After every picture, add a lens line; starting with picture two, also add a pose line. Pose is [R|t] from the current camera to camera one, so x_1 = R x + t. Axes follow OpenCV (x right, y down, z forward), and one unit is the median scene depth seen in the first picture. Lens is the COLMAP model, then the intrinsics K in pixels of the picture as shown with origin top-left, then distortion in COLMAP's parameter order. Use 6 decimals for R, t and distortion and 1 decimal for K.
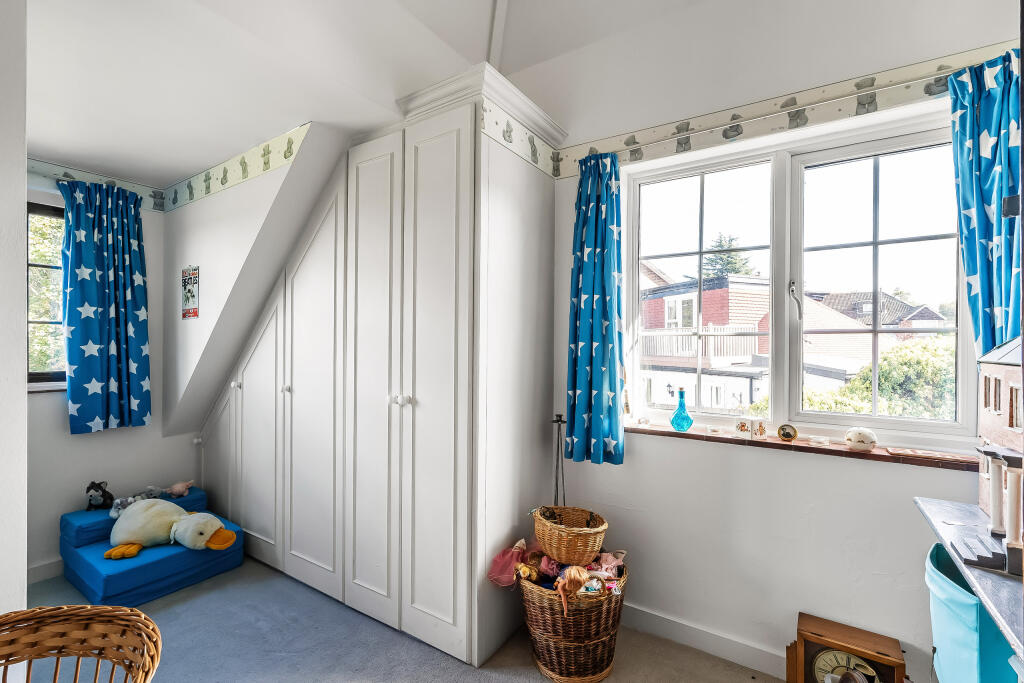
lens RADIAL K [[448.9, 0, 511.7], [0, 448.9, 346.7], [0, 0, 1]] dist [-0.007025, -0.000736]
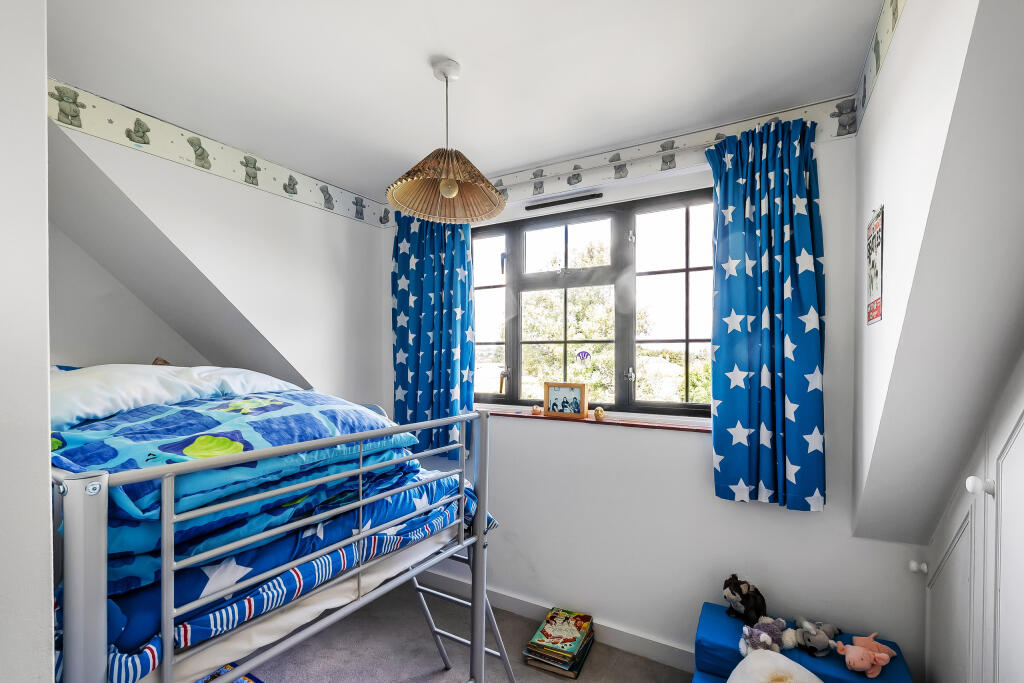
lens RADIAL K [[448.9, 0, 520.7], [0, 448.9, 358.9], [0, 0, 1]] dist [-0.007025, -0.000736]
pose [[0.062629, 0.005393, -0.998022, -0.274215], [-0.007177, 0.999962, 0.004953, -0.023173], [0.998011, 0.006853, 0.062666, 0.605732]]
